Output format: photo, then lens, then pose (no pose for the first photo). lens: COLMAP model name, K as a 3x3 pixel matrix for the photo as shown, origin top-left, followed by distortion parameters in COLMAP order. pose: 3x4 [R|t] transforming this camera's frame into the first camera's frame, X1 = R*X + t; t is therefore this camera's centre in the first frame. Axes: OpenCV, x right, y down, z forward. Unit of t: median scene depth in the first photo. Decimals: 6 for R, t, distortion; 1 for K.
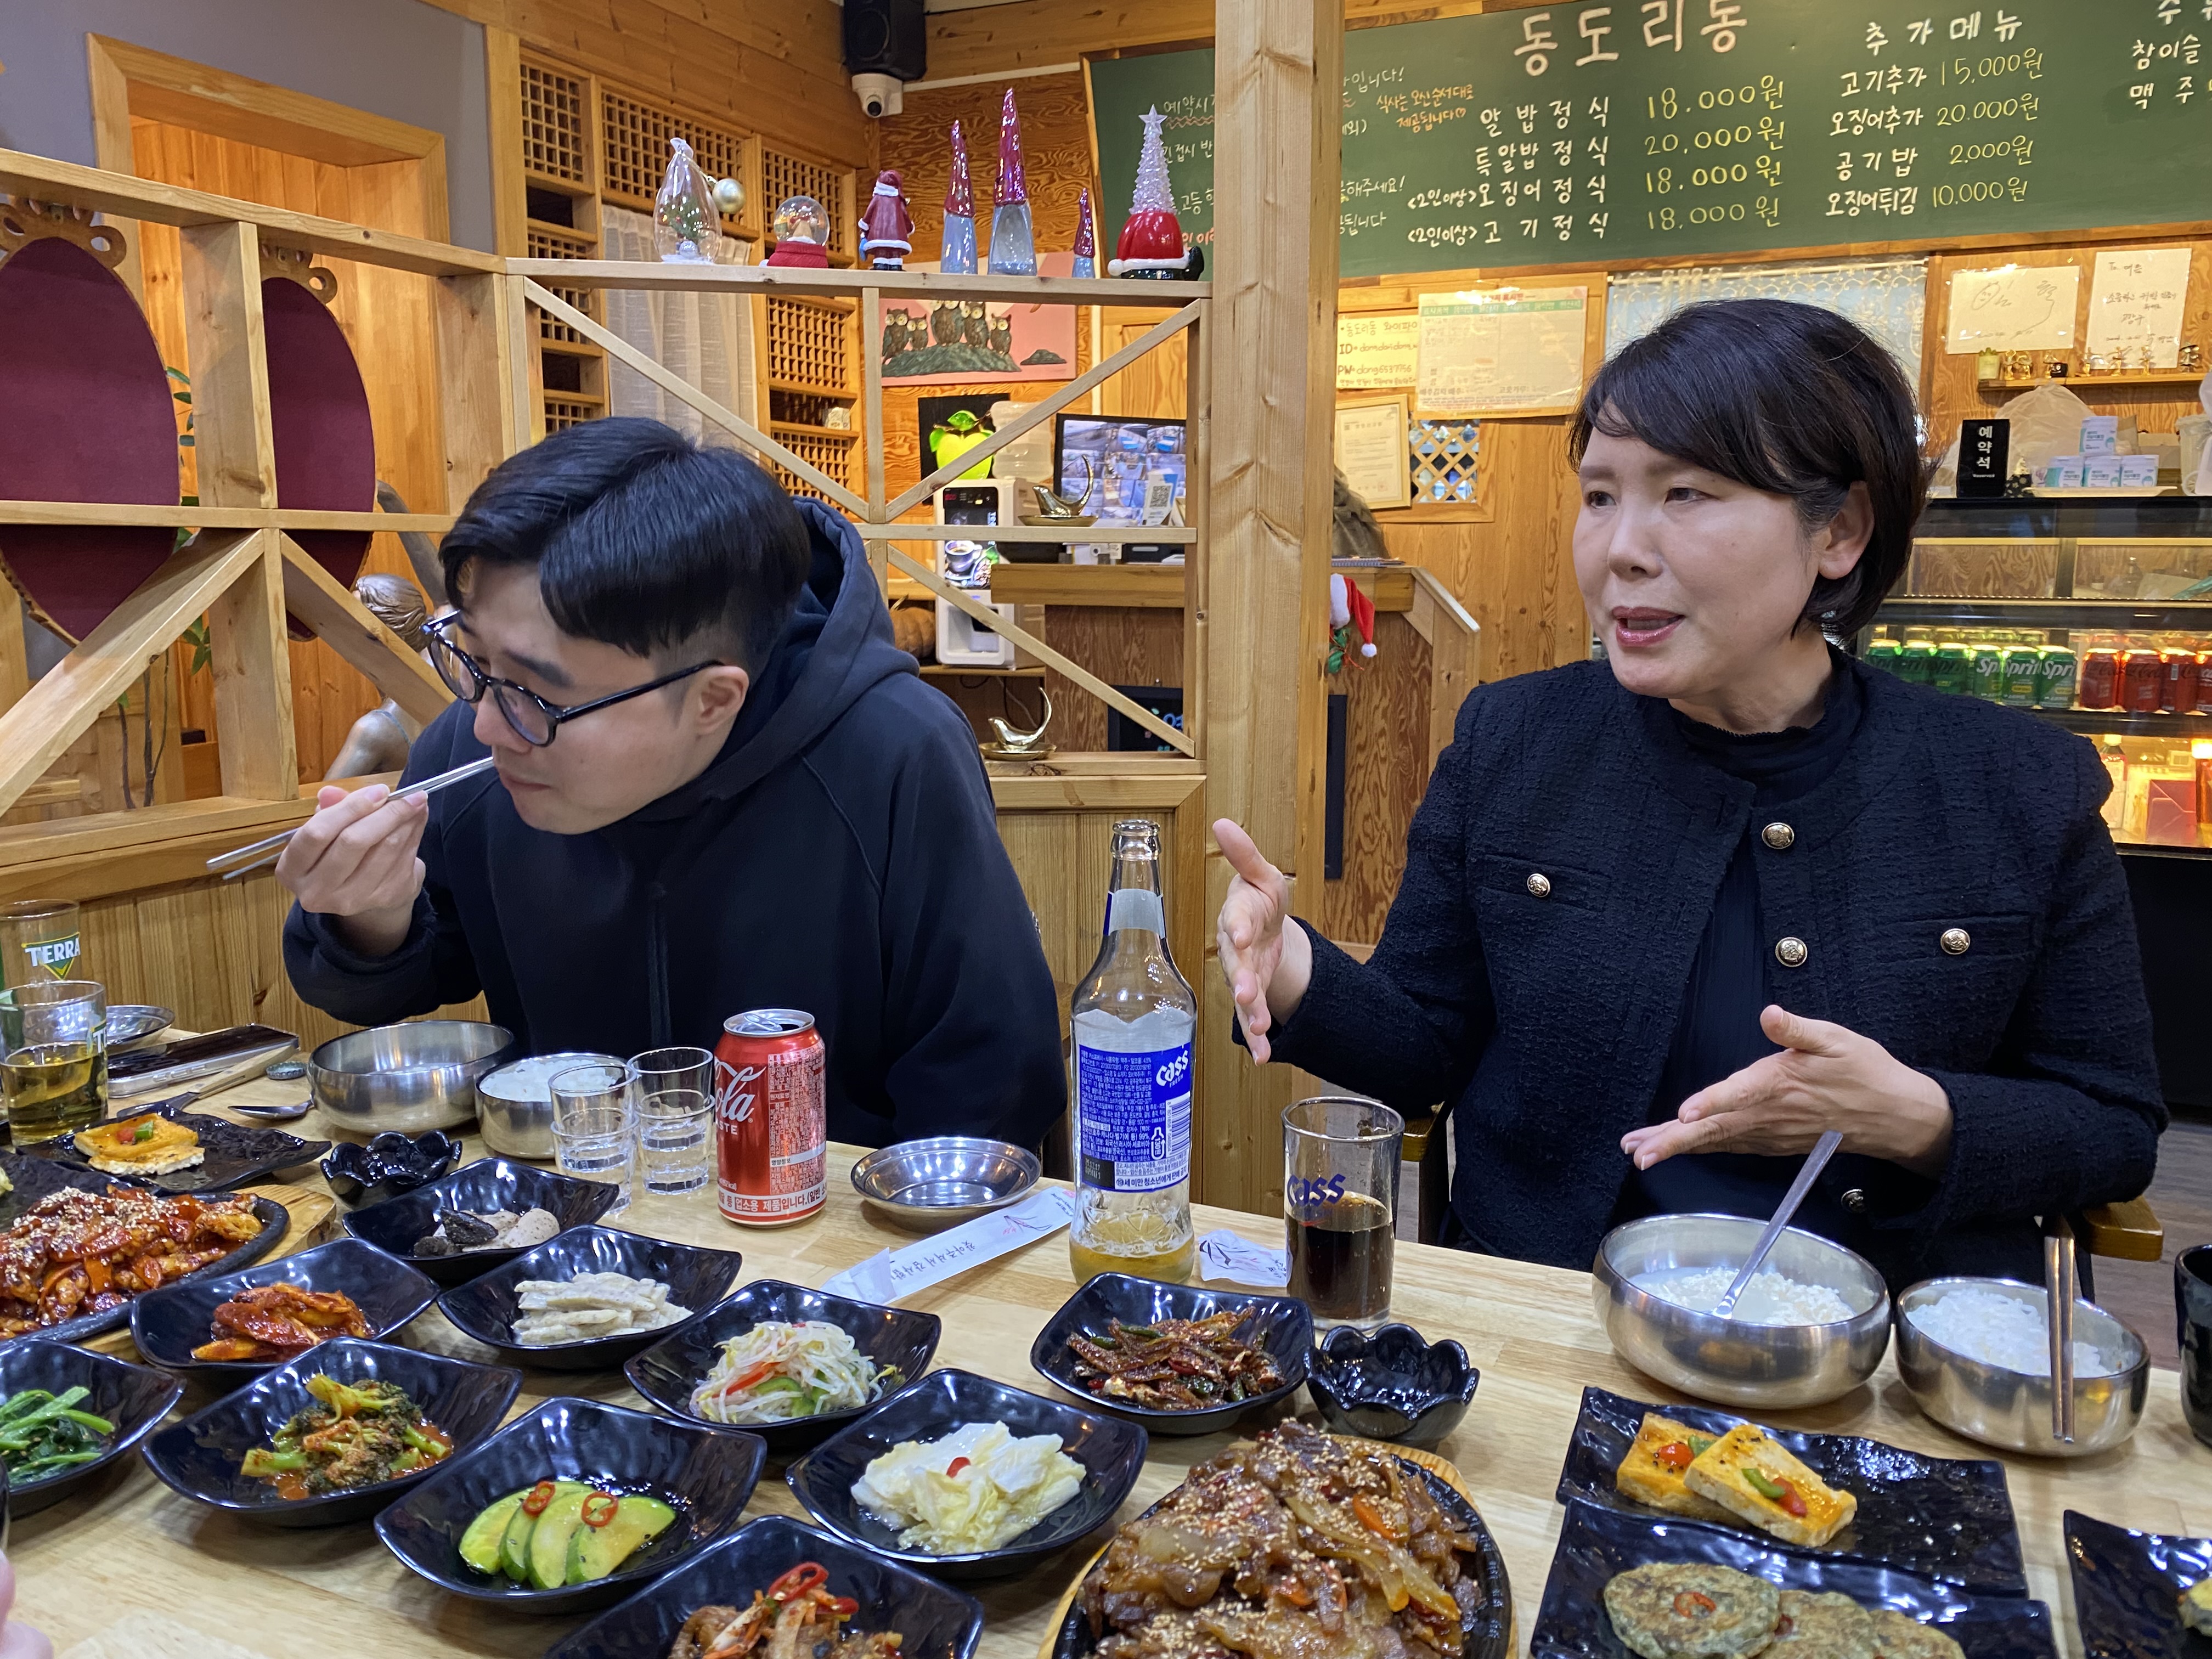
lens RADIAL K [[1677.2, 0, 1103.9], [0, 1677.2, 811.5], [0, 0, 1]] dist [0.025876, -0.028550]
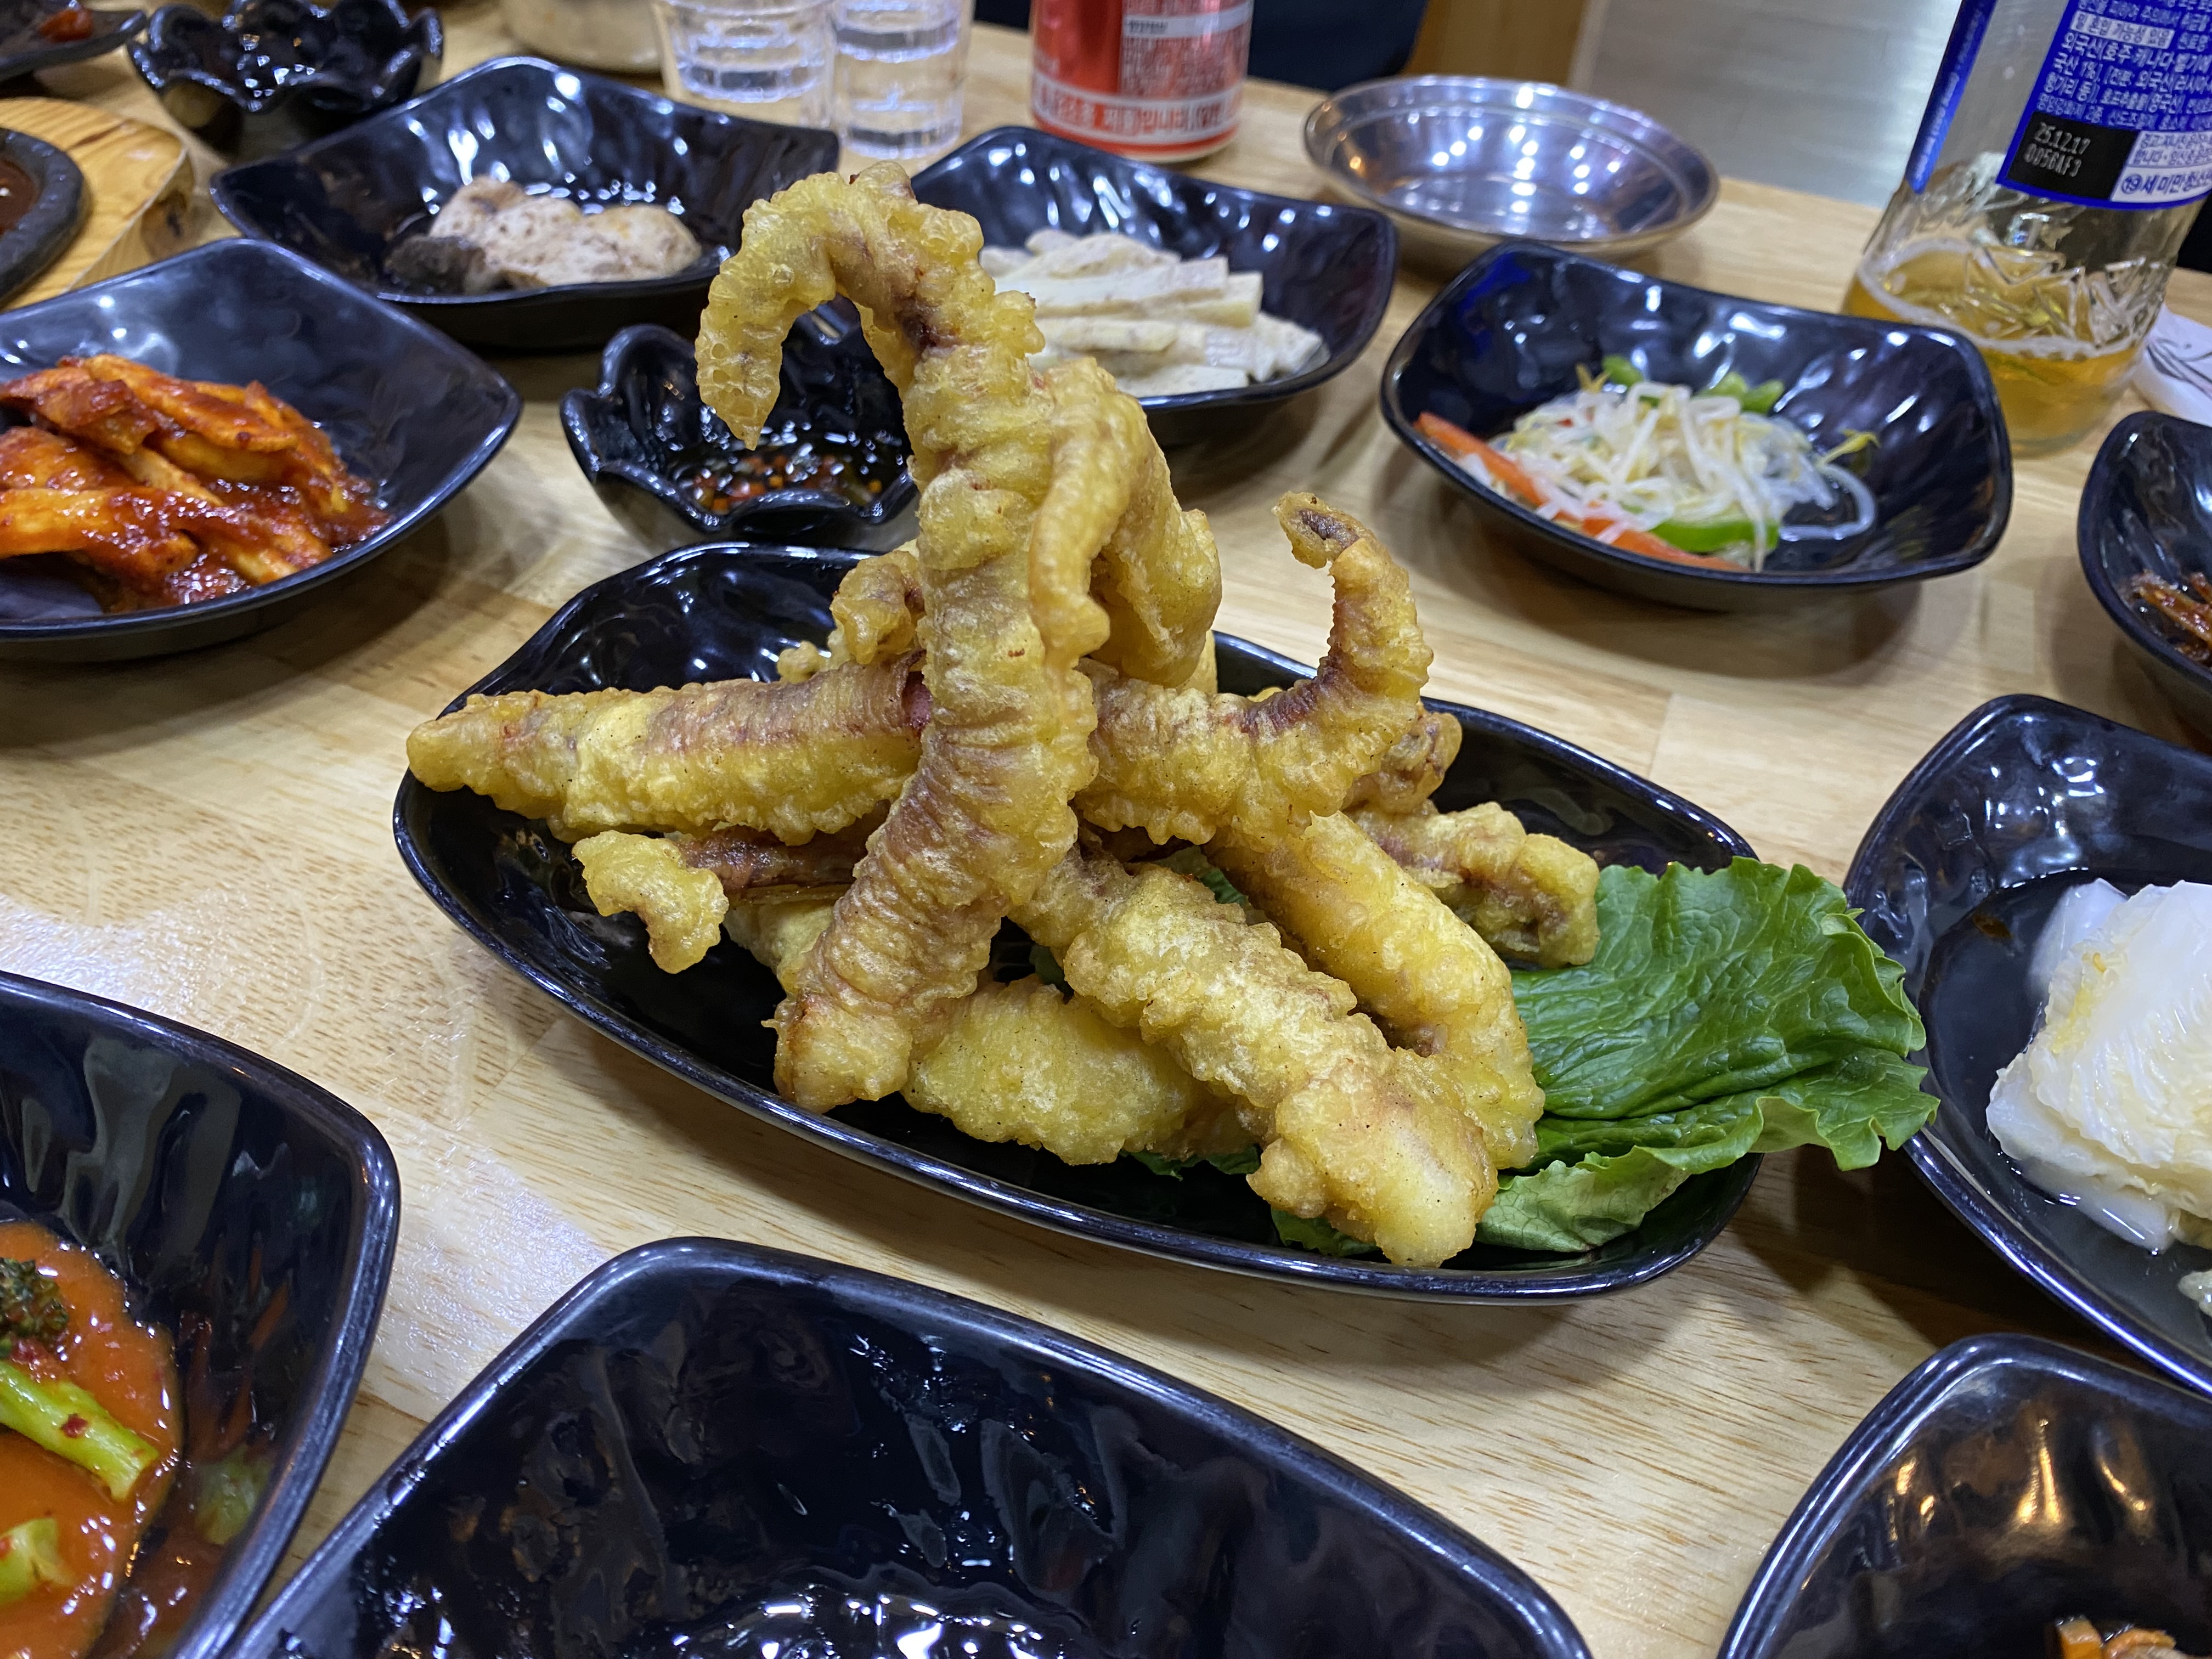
lens RADIAL K [[1677.2, 0, 1108.1], [0, 1677.2, 823.5], [0, 0, 1]] dist [0.025876, -0.028550]
pose [[0.997767, 0.019617, 0.063840, -0.089749], [-0.051839, 0.830168, 0.555098, 0.045489], [-0.042109, -0.557168, 0.829332, 0.196522]]
